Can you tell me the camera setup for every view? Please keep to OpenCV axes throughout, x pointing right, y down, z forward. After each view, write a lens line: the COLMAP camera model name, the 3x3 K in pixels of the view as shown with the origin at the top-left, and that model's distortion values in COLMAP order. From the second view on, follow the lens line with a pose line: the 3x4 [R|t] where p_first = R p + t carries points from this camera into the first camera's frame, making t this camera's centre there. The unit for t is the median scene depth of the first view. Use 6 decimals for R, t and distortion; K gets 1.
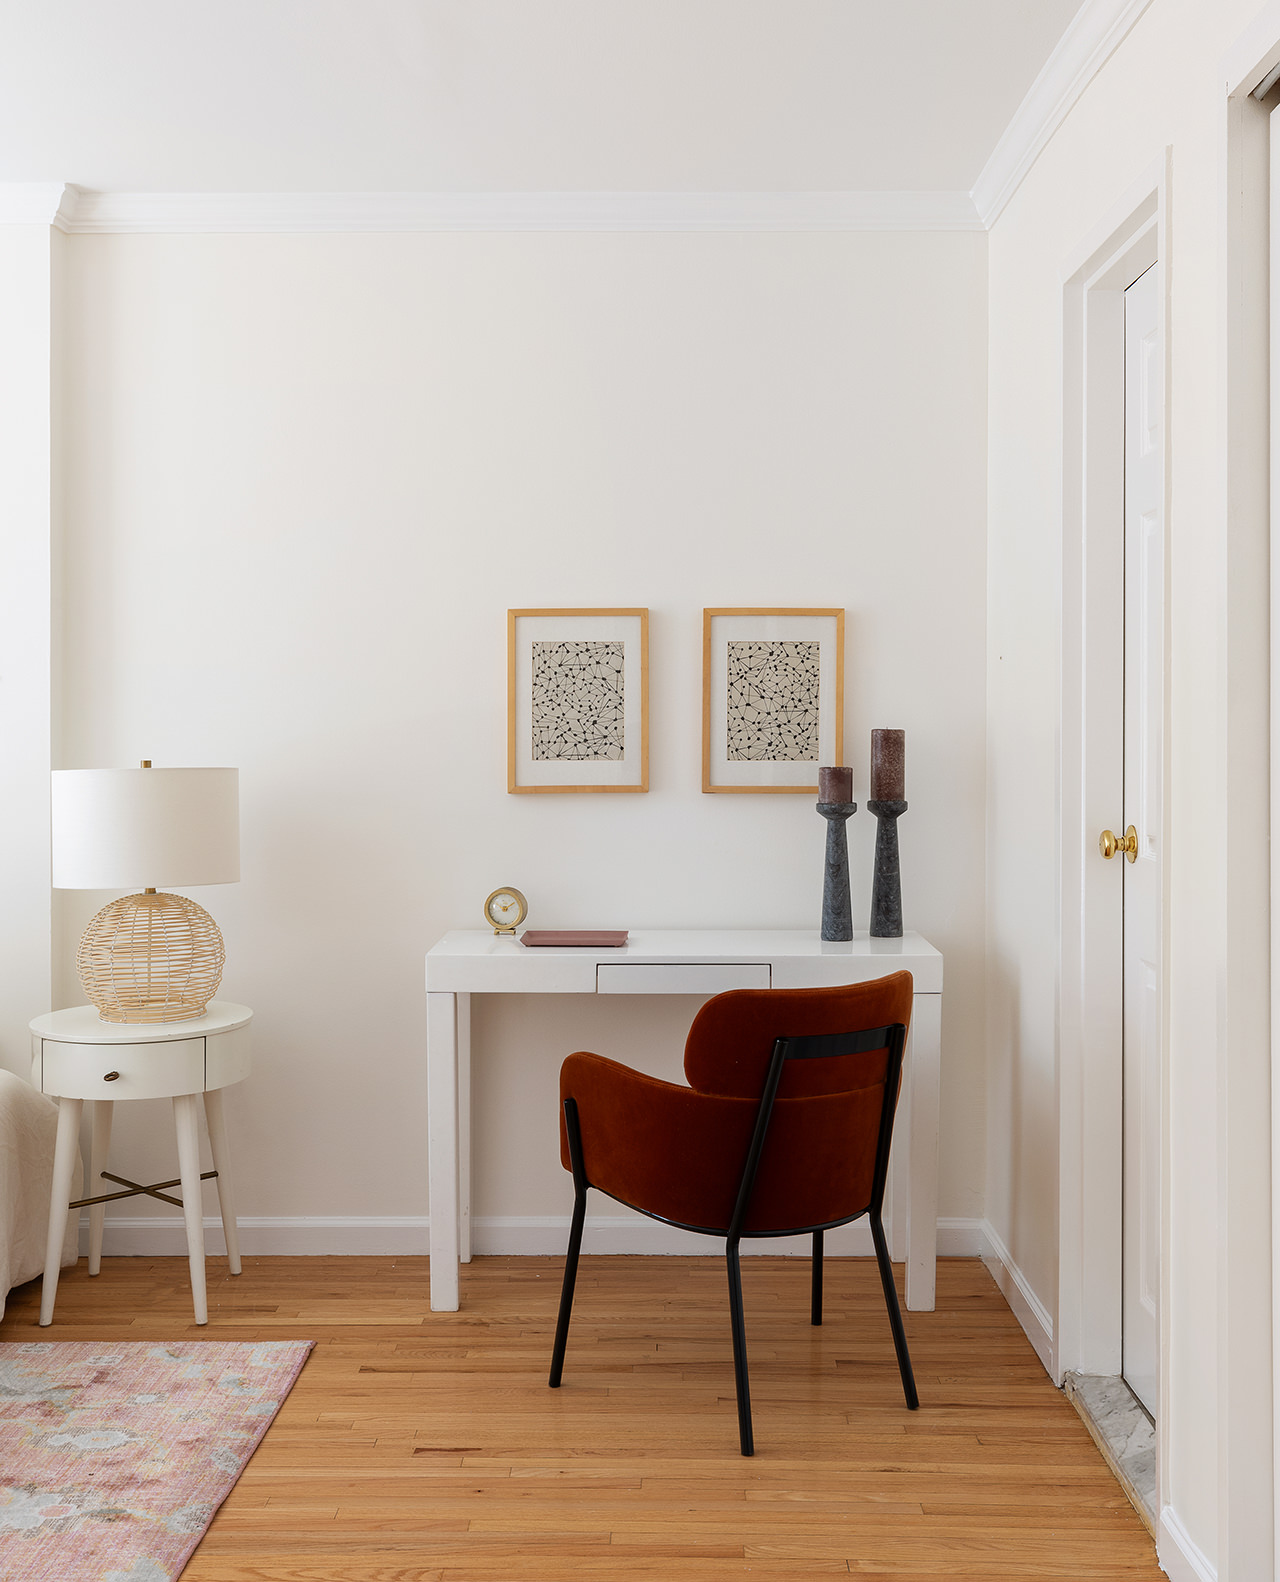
lens RADIAL K [[1819.8, 0, 640.0], [0, 1819.8, 791.0], [0, 0, 1]] dist [0.001555, -0.008192]
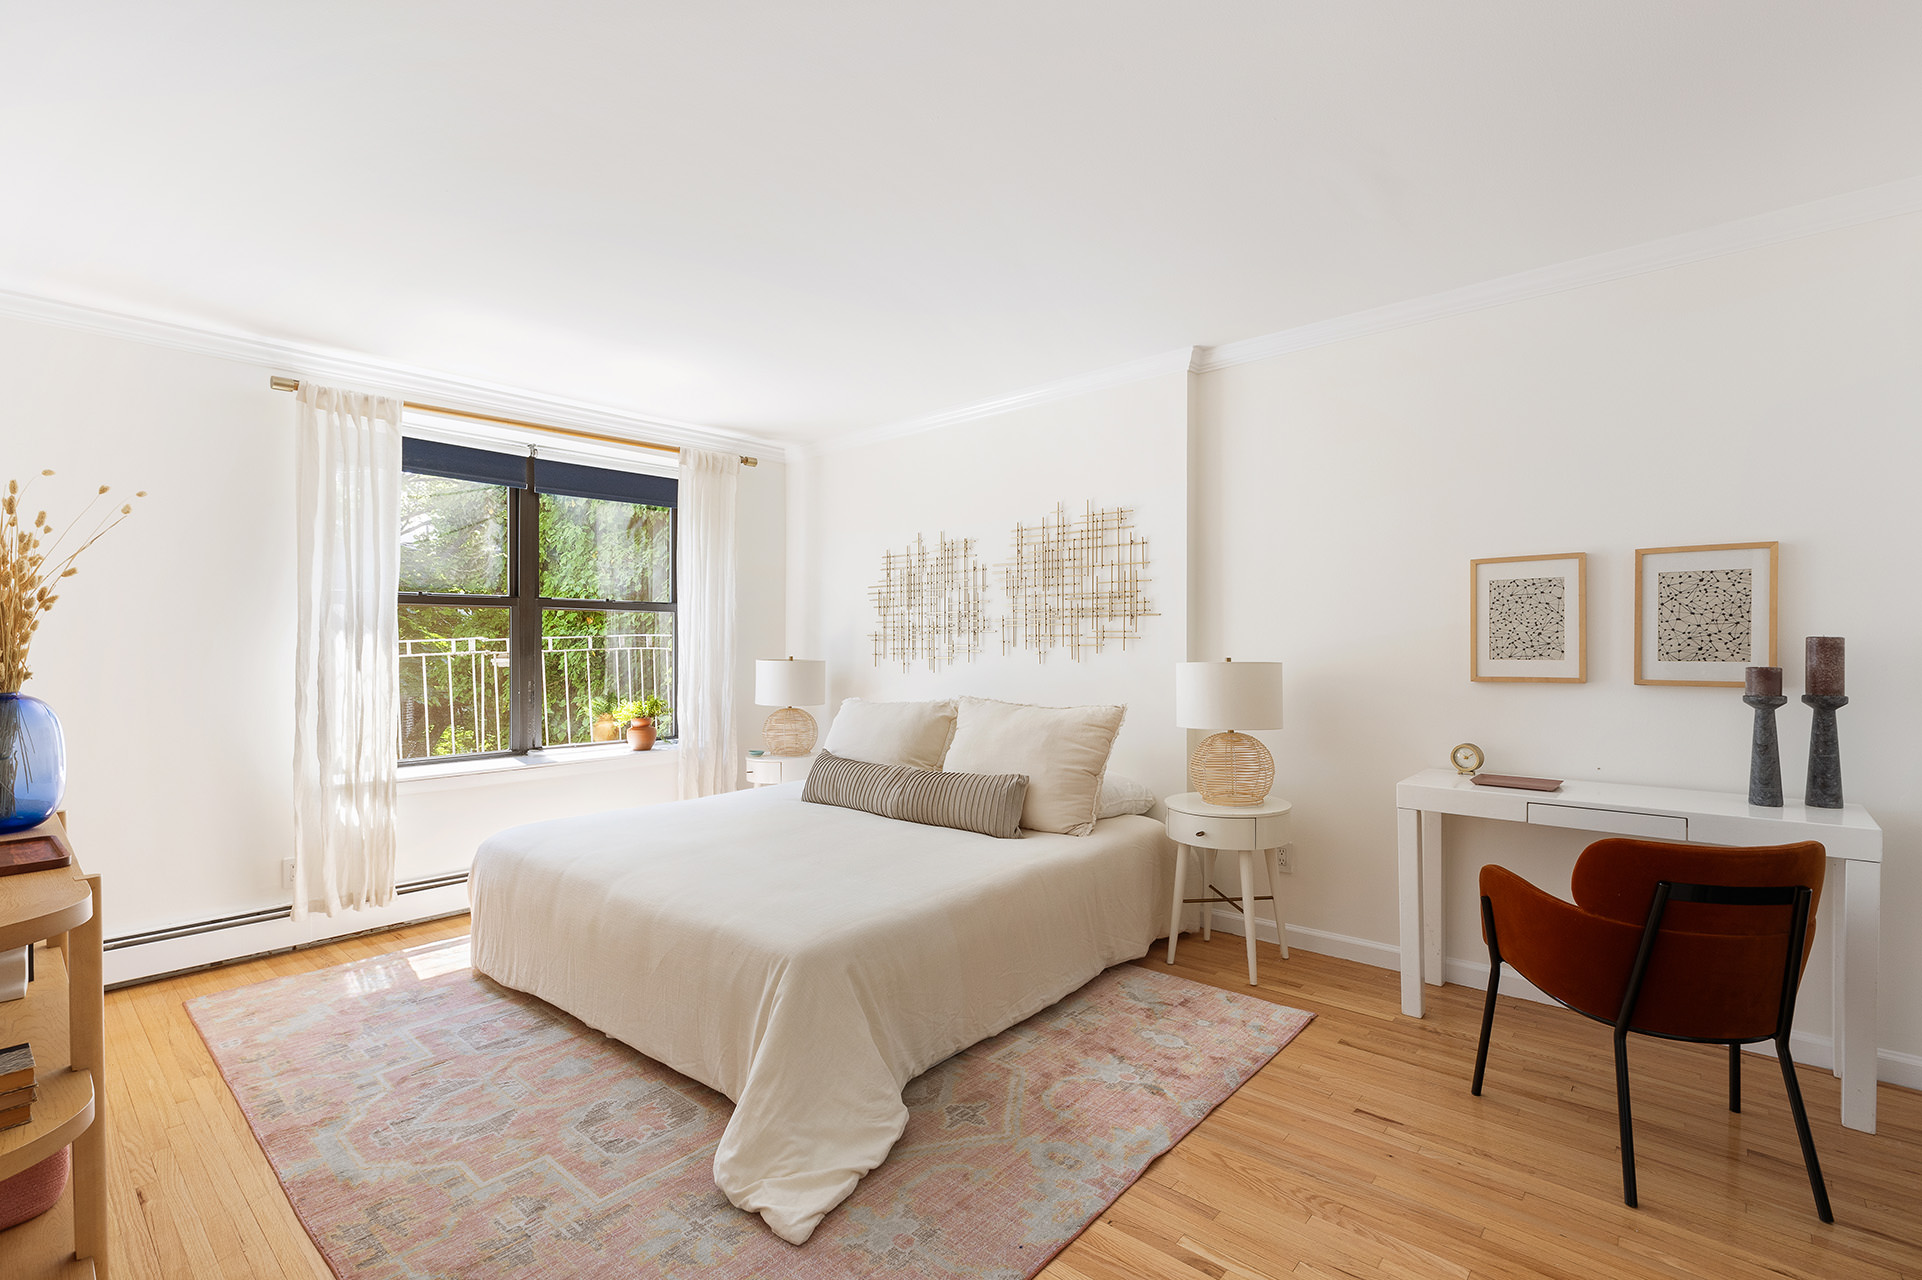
lens RADIAL K [[870.0, 0, 956.8], [0, 870.0, 649.9], [0, 0, 1]] dist [0.002992, 0.000466]
pose [[0.749499, 0.001904, -0.662003, 0.090826], [-0.018108, 0.999681, -0.017626, -0.004396], [0.661758, 0.025198, 0.749294, 0.181973]]
